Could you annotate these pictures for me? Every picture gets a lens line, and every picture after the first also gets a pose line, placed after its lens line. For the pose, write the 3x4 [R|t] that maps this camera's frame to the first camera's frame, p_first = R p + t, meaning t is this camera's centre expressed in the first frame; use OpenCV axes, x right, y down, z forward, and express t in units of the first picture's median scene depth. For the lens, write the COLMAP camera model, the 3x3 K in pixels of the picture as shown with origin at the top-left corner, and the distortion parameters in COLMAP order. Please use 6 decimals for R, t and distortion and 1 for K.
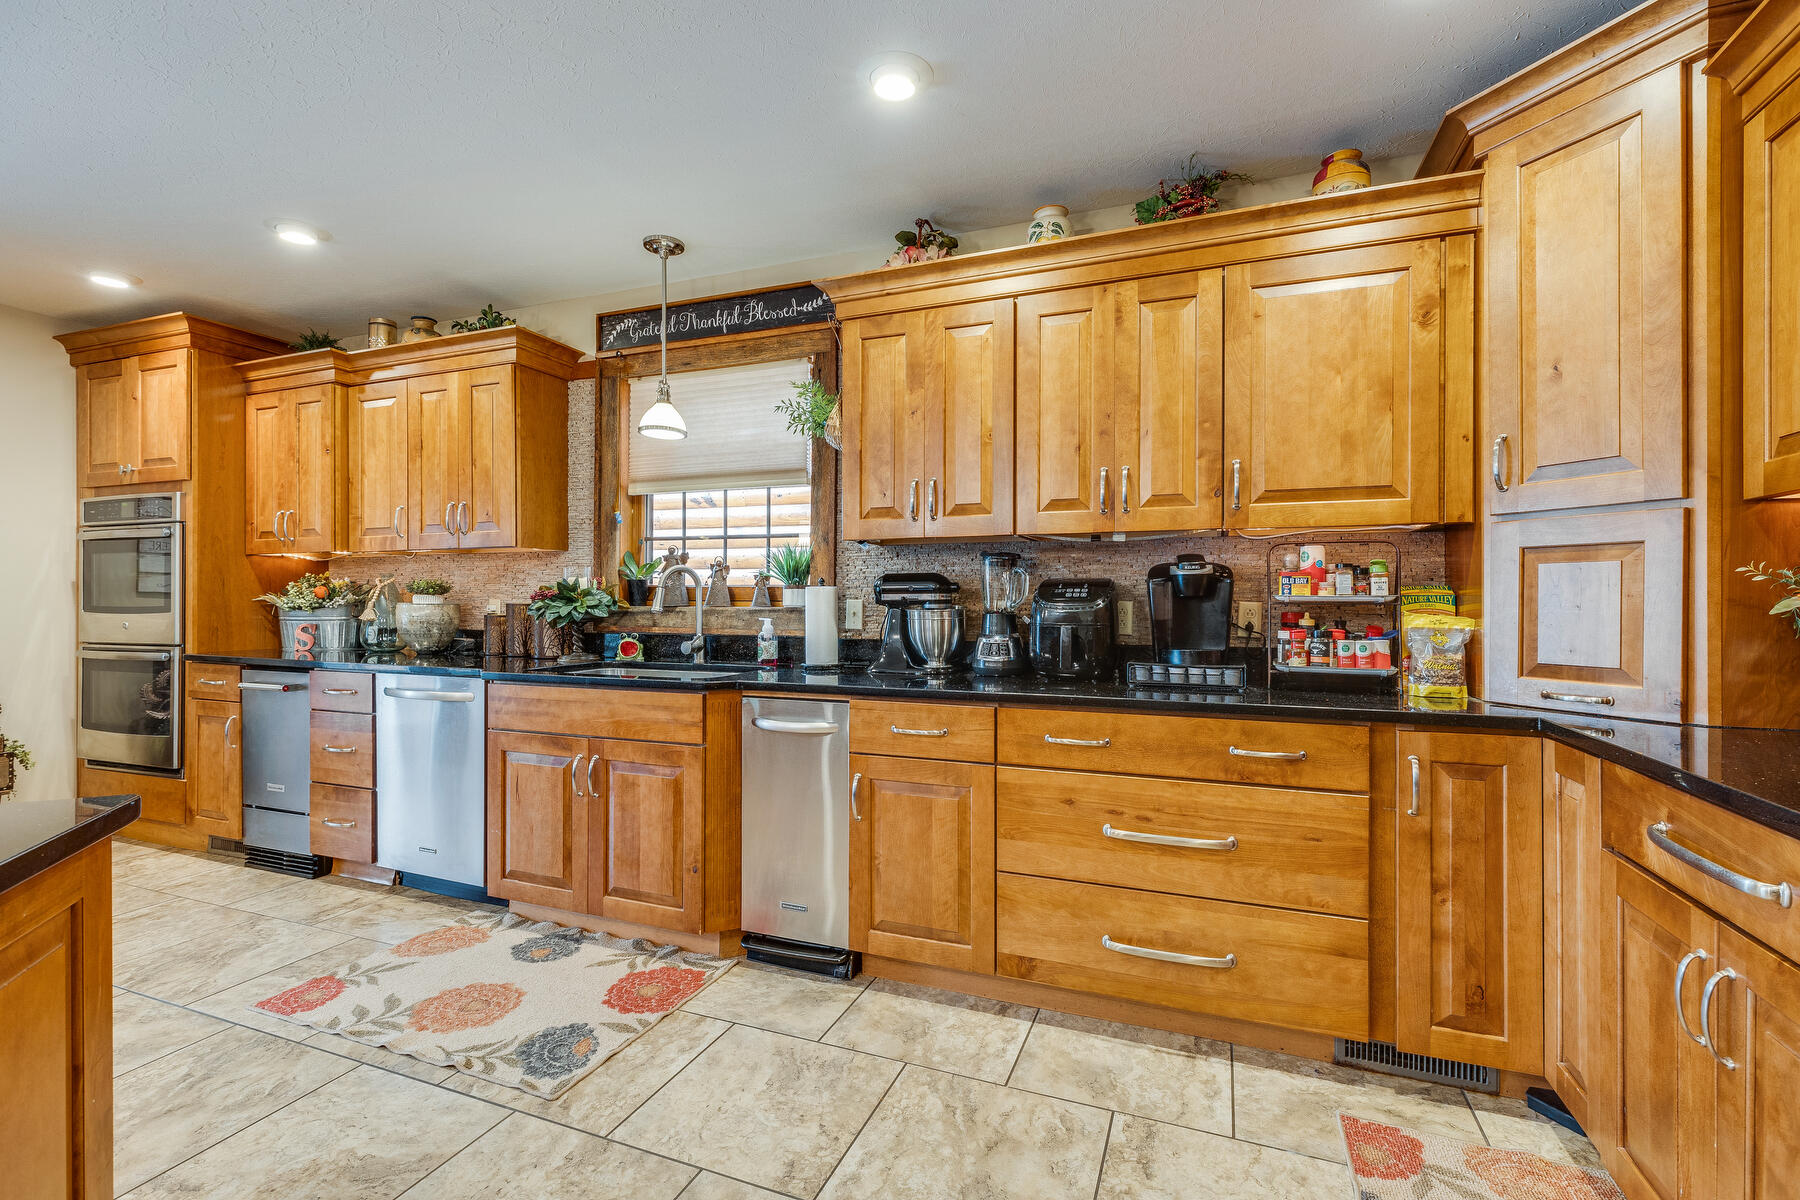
lens RADIAL K [[805.3, 0, 899.2], [0, 805.3, 595.6], [0, 0, 1]] dist [0.012063, 0.000069]
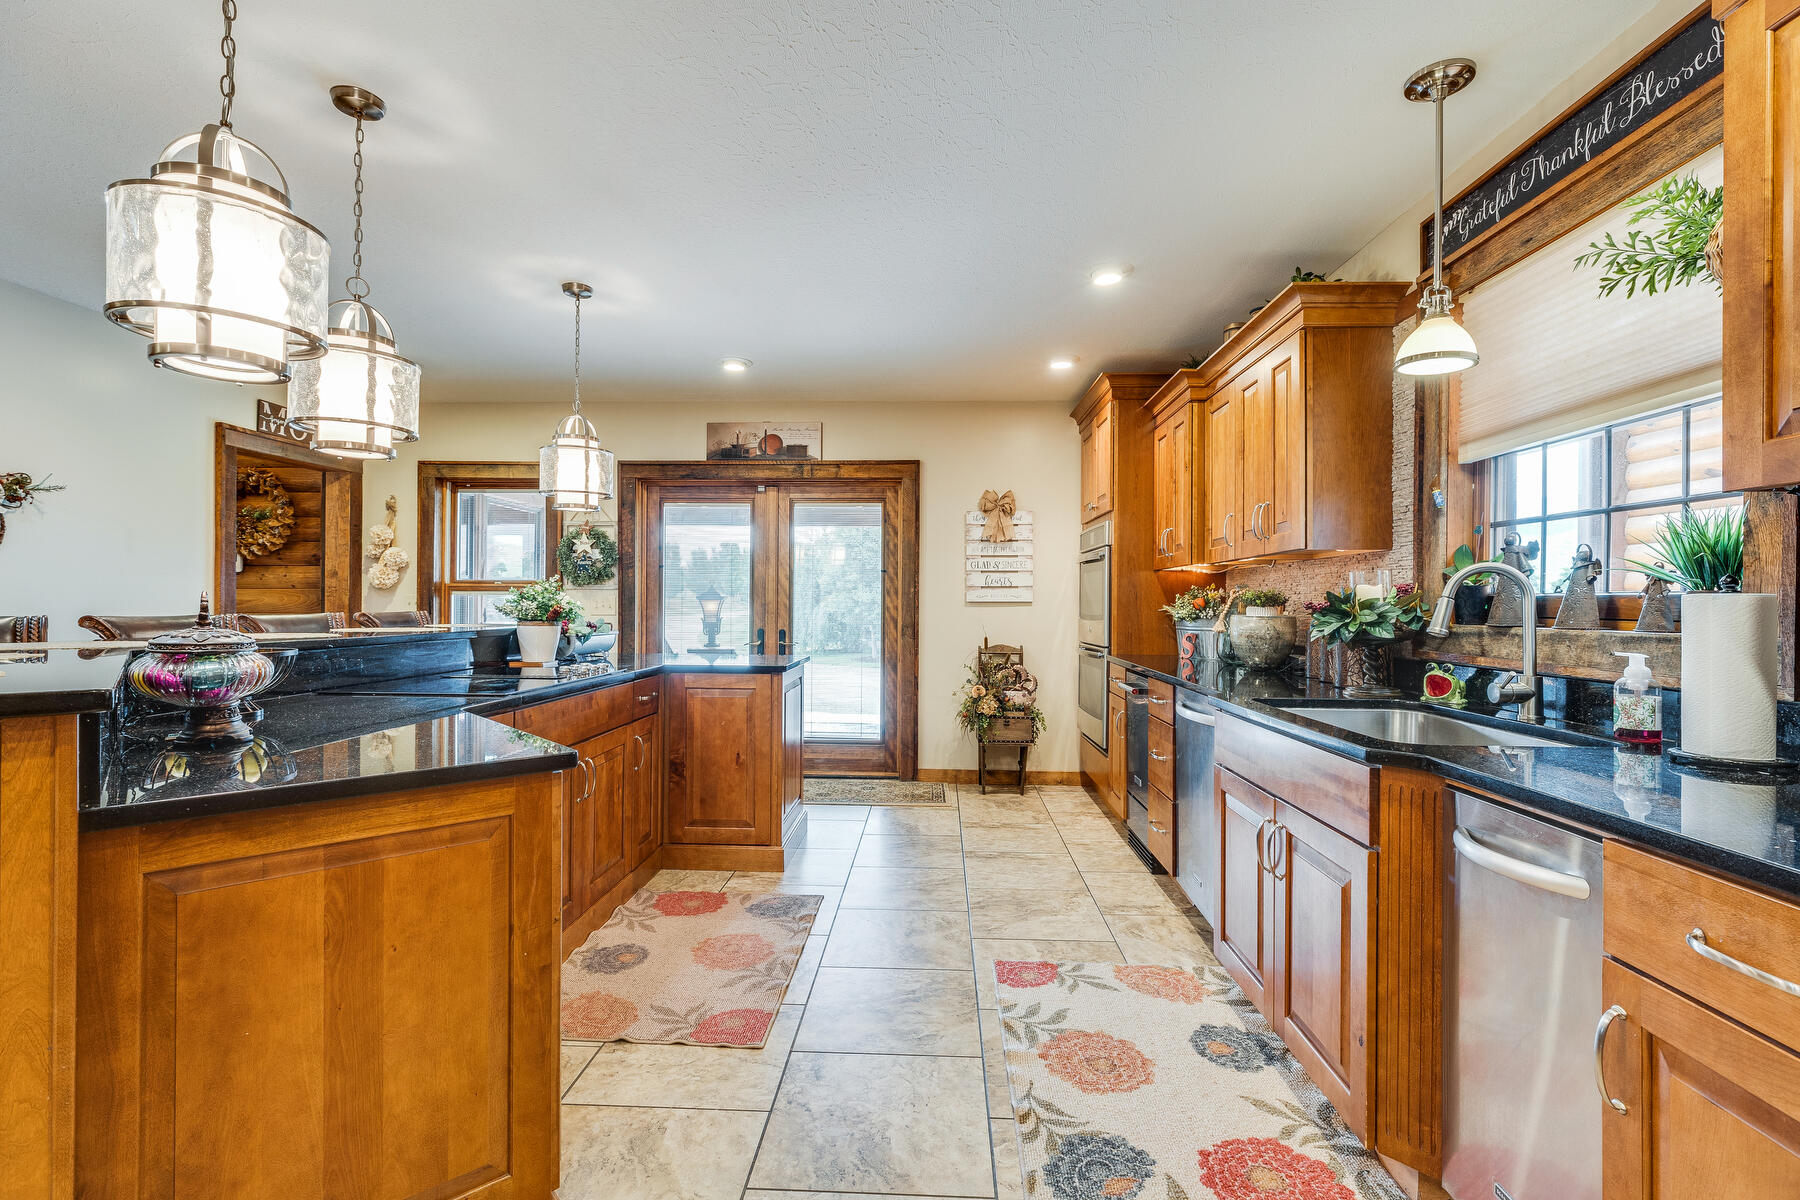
lens RADIAL K [[816.9, 0, 900.0], [0, 816.9, 600.0], [0, 0, 1]] dist [0.000209, 0.000183]
pose [[0.326371, -0.003485, -0.945235, 0.193078], [-0.002653, 0.999986, -0.004603, -0.003508], [0.945238, 0.004010, 0.326357, 0.359701]]
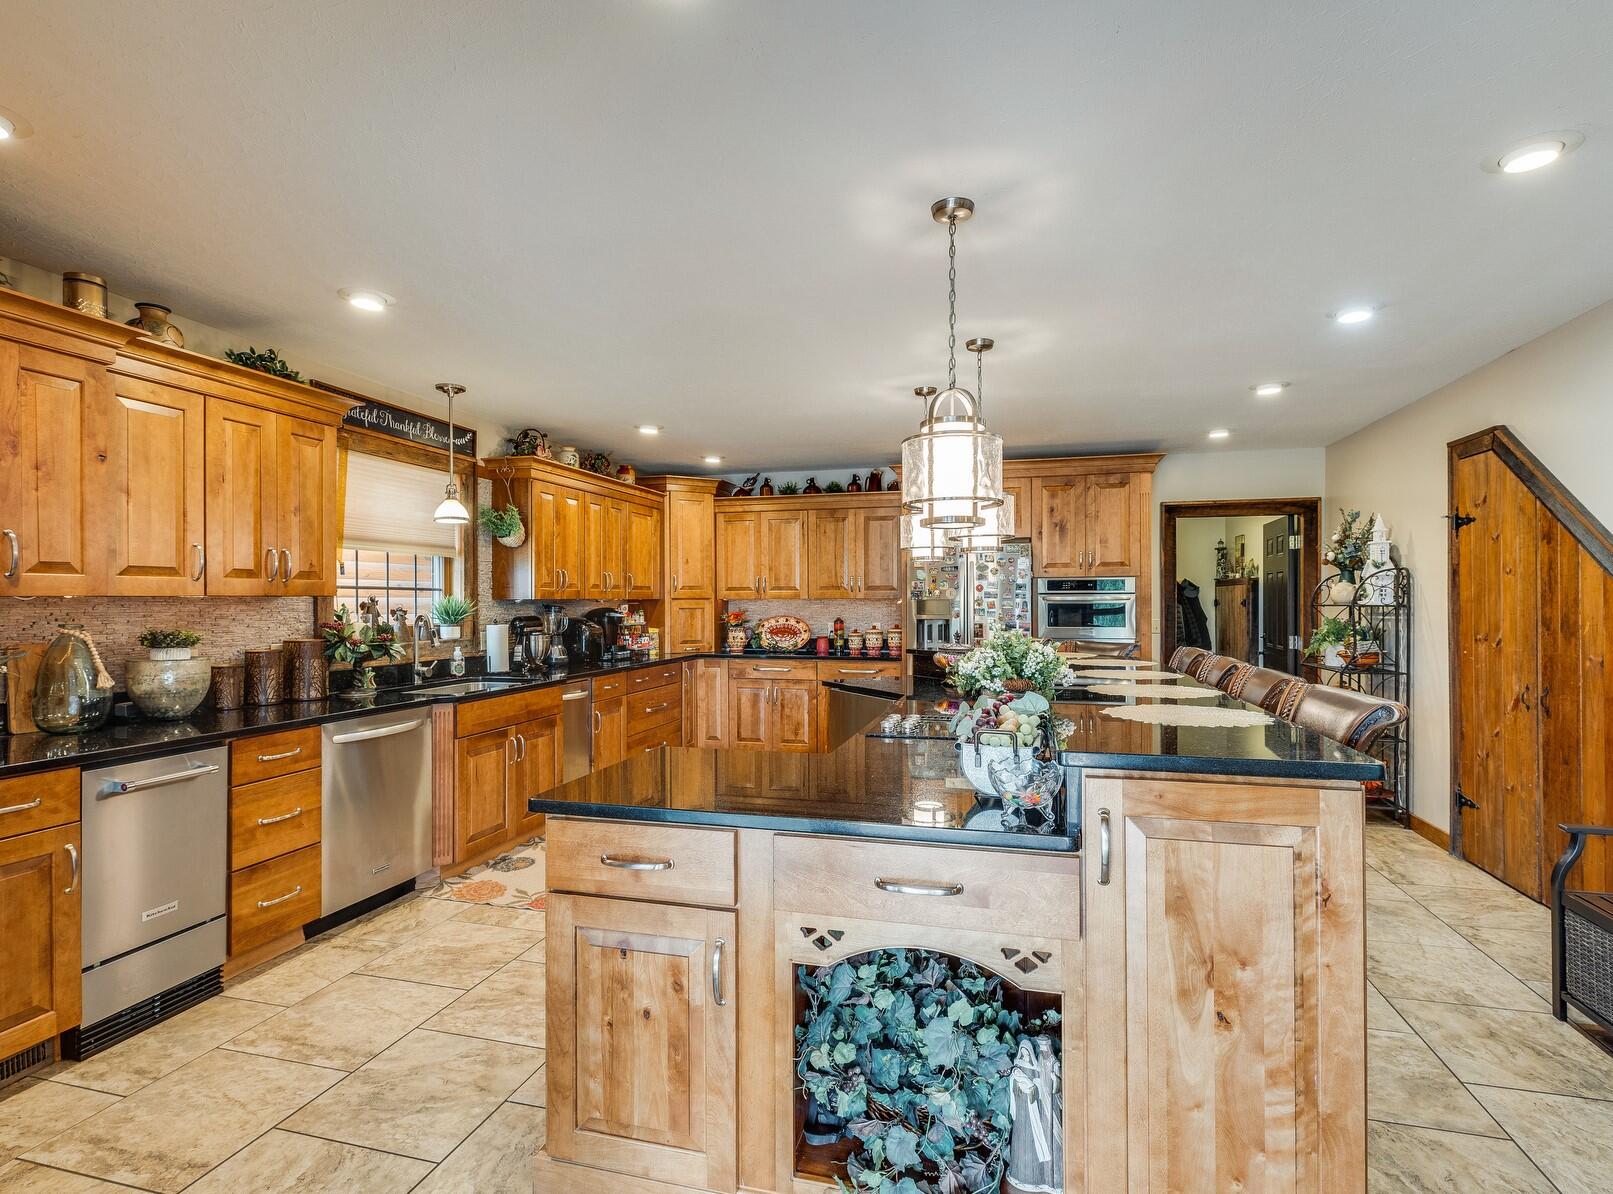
lens RADIAL K [[788.1, 0, 806.5], [0, 788.1, 597.0], [0, 0, 1]] dist [-0.001310, -0.000232]
pose [[-0.114492, 0.002581, 0.993421, -1.707218], [-0.002168, 0.999994, -0.002848, -0.062096], [-0.993422, -0.002480, -0.114485, 0.526368]]
